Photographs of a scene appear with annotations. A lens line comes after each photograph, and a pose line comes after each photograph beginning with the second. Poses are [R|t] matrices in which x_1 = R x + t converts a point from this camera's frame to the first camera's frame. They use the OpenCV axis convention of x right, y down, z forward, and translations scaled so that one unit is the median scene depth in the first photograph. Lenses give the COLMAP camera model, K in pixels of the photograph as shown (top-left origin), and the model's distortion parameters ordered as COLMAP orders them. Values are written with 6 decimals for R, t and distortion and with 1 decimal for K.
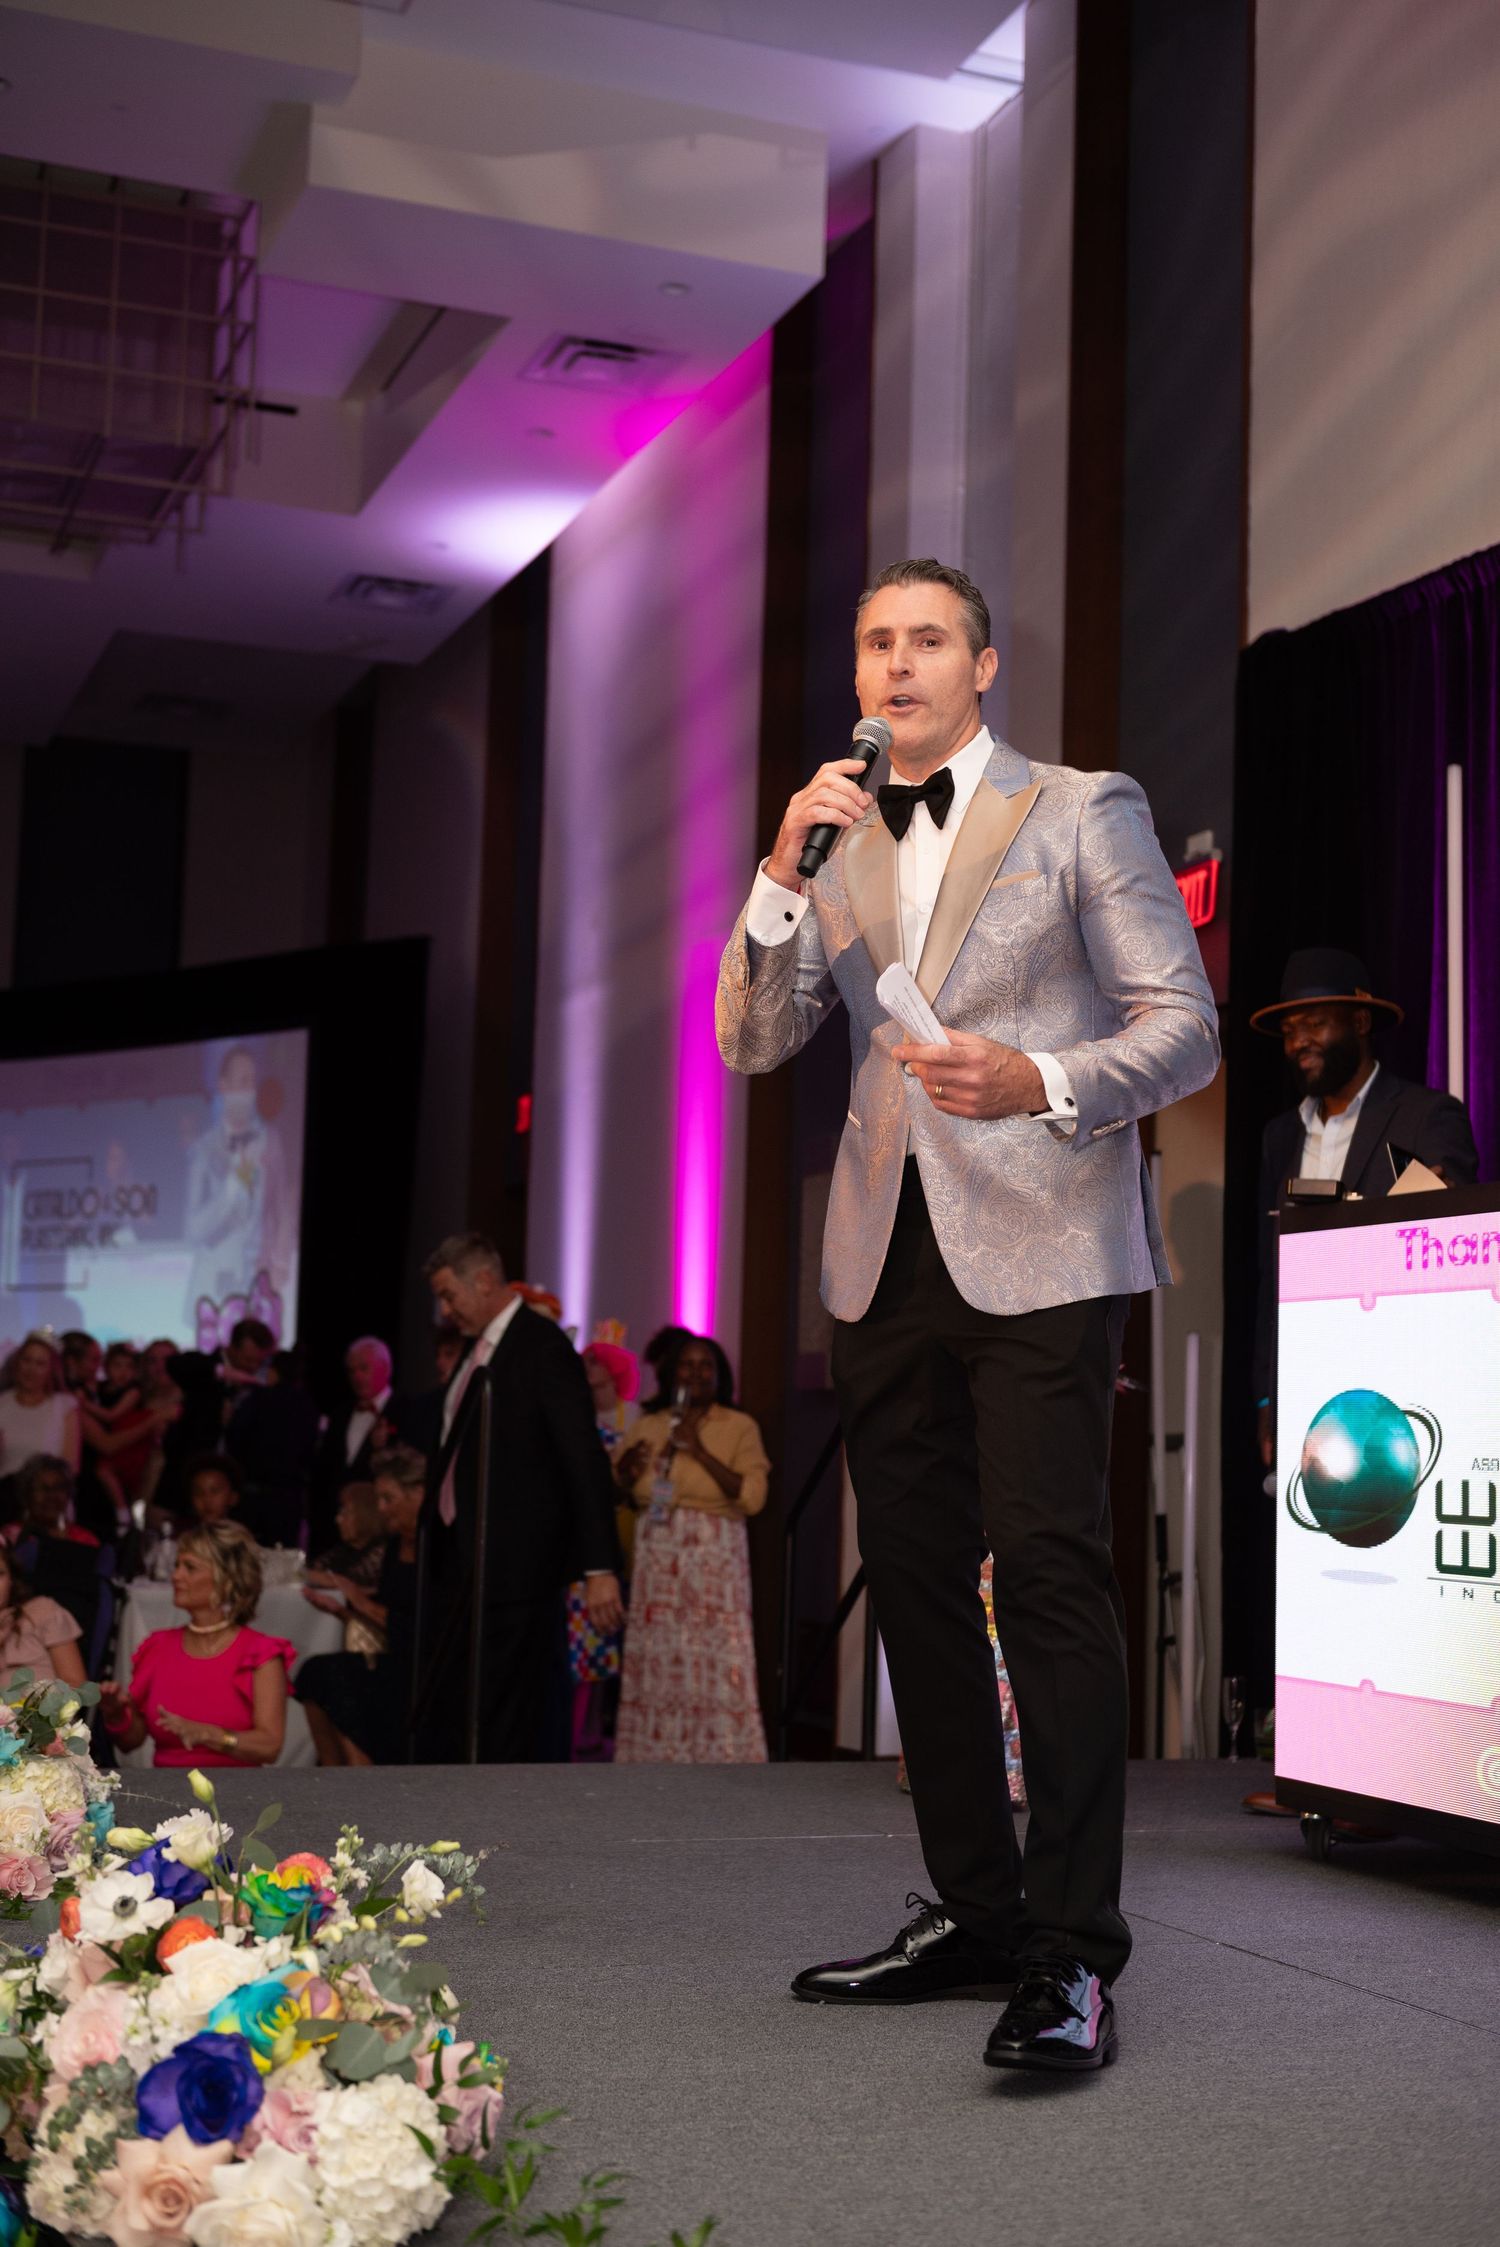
lens RADIAL K [[2997.8, 0, 750.0], [0, 2997.8, 1123.5], [0, 0, 1]] dist [-0.008502, -0.022083]
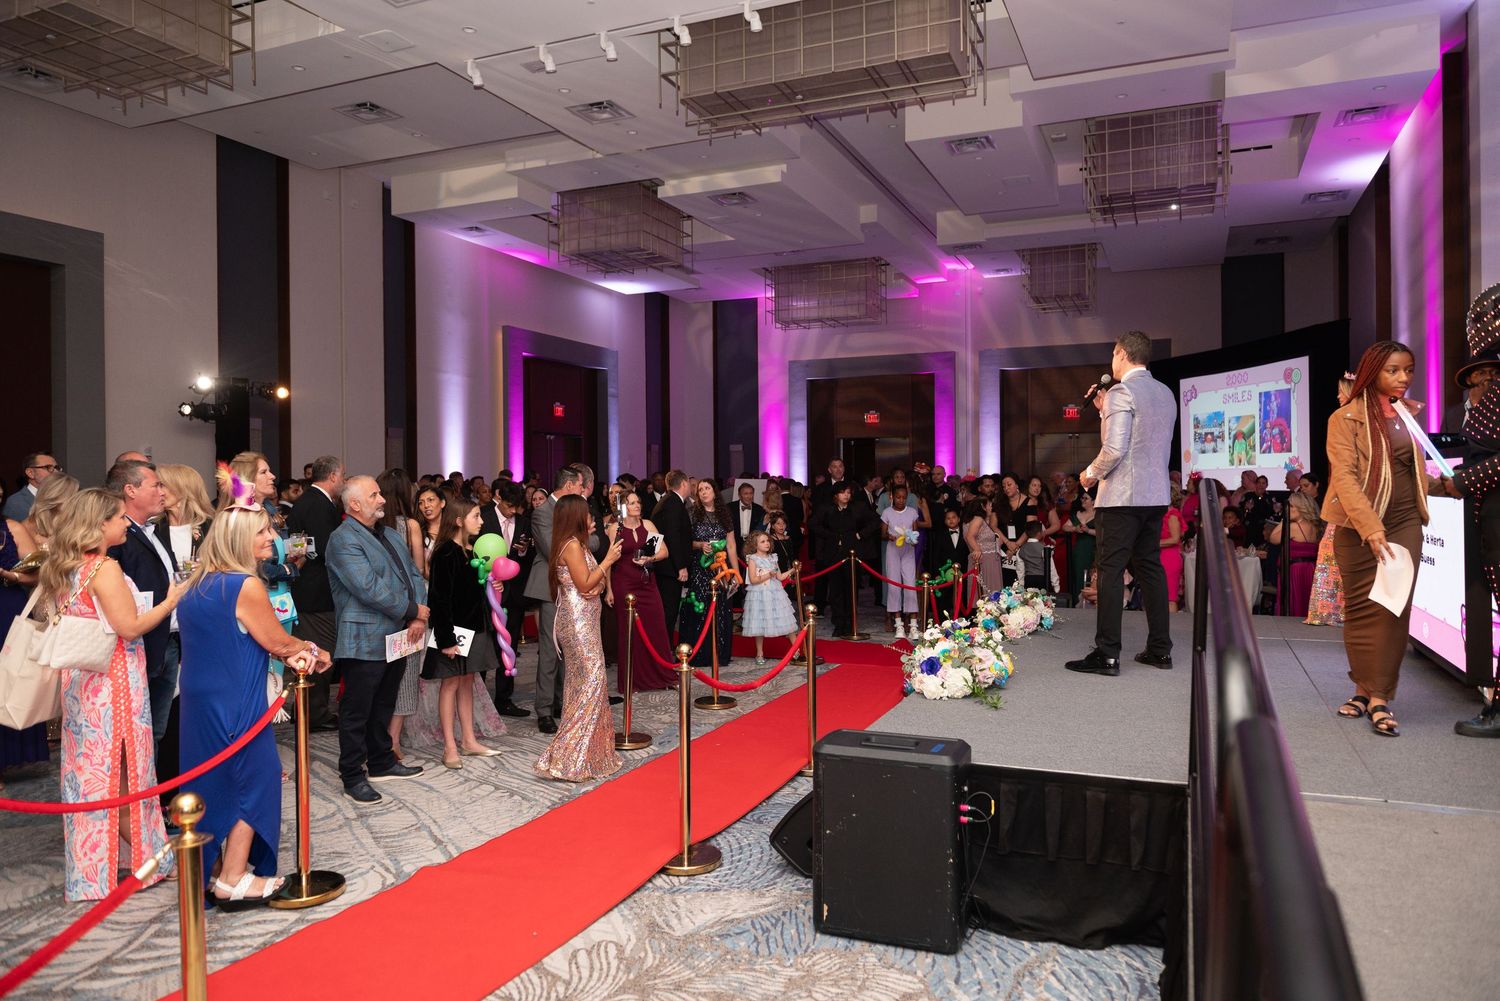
lens RADIAL K [[1030.2, 0, 750.0], [0, 1030.2, 500.5], [0, 0, 1]] dist [0.000084, 0.000040]
pose [[0.725457, -0.028277, -0.687687, 0.184380], [0.109351, 0.991200, 0.074600, -0.034273], [0.679526, -0.129318, 0.722165, -0.120327]]
